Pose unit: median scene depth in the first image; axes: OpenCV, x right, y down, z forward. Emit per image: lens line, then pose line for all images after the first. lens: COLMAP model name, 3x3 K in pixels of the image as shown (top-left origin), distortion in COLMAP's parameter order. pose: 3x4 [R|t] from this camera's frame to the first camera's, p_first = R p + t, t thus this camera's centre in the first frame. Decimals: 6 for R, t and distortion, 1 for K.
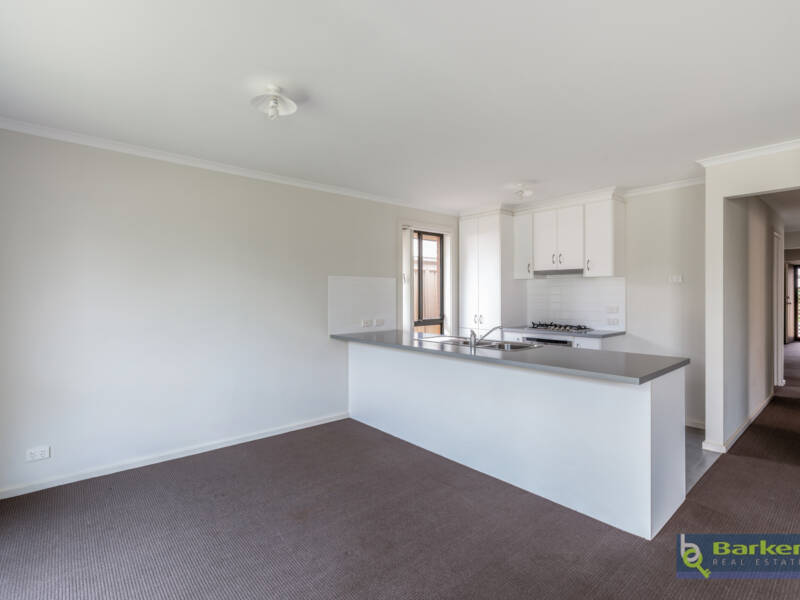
lens RADIAL K [[405.9, 0, 395.6], [0, 405.9, 295.6], [0, 0, 1]] dist [0.008949, -0.000435]
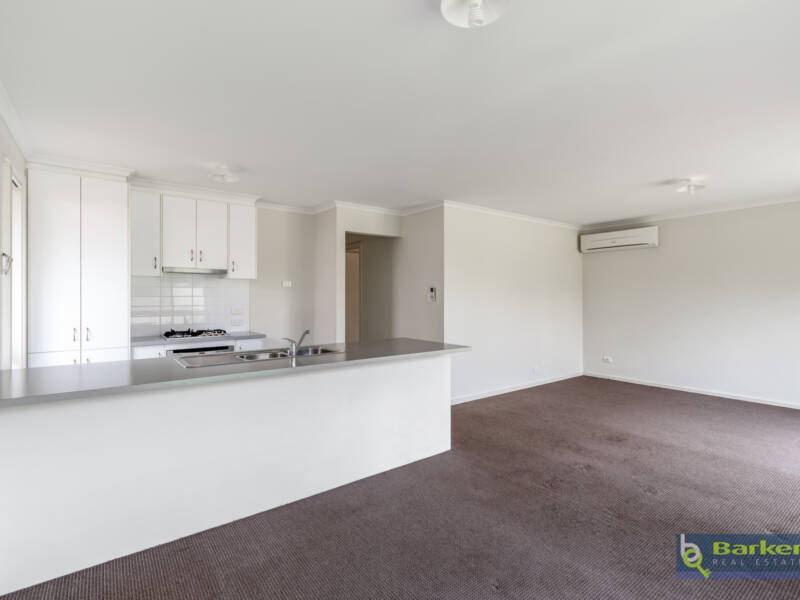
lens RADIAL K [[405.9, 0, 401.5], [0, 405.9, 292.1], [0, 0, 1]] dist [0.008949, -0.000435]
pose [[0.050895, 0.011361, 0.998639, -0.459185], [0.001223, 0.999934, -0.011438, -0.001321], [-0.998703, 0.001803, 0.050878, 0.512037]]
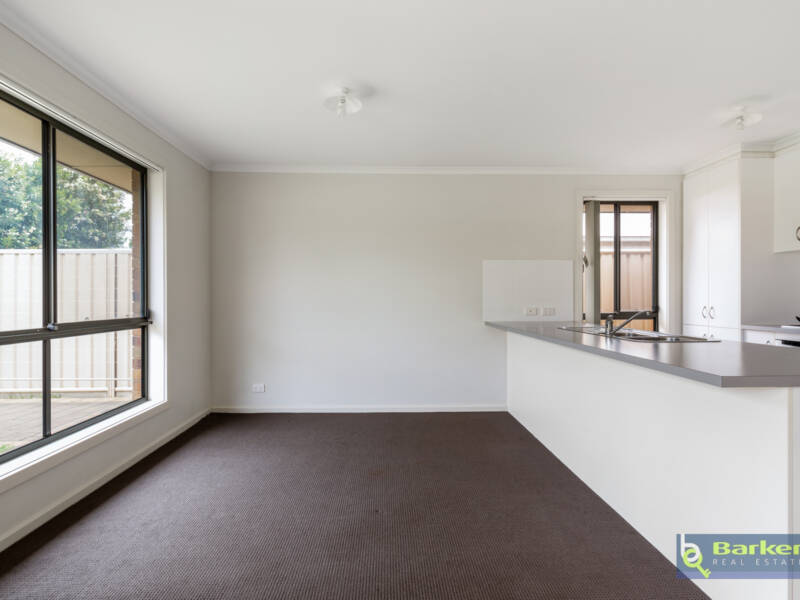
lens RADIAL K [[416.2, 0, 399.1], [0, 416.2, 300.3], [0, 0, 1]] dist [0.011490, 0.001408]
pose [[0.776456, 0.003216, -0.630164, 0.273149], [-0.000041, 0.999987, 0.005053, 0.036393], [0.630172, -0.003898, 0.776446, 0.089492]]
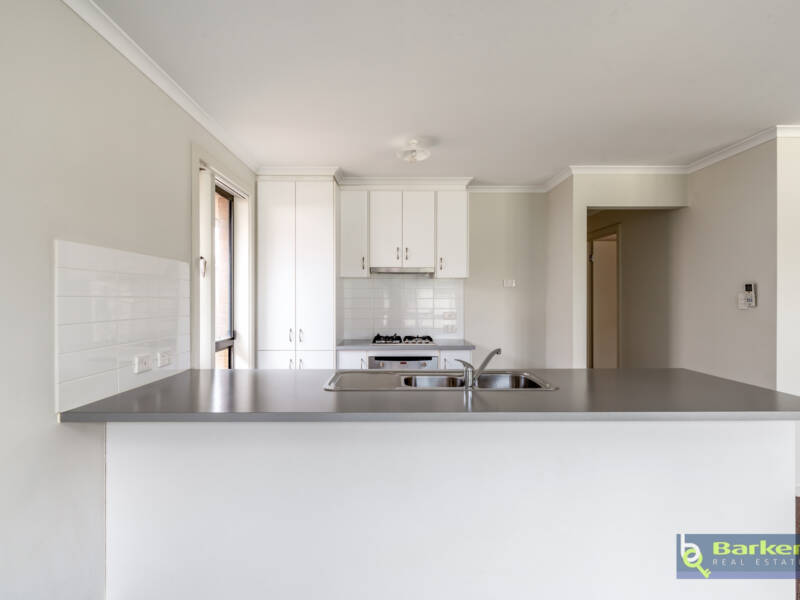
lens RADIAL K [[405.9, 0, 397.3], [0, 405.9, 296.5], [0, 0, 1]] dist [0.008949, -0.000435]
pose [[0.639938, 0.007746, 0.768388, -0.218497], [-0.001516, 0.999960, -0.008817, 0.000389], [-0.768425, 0.004477, 0.639924, 0.500262]]
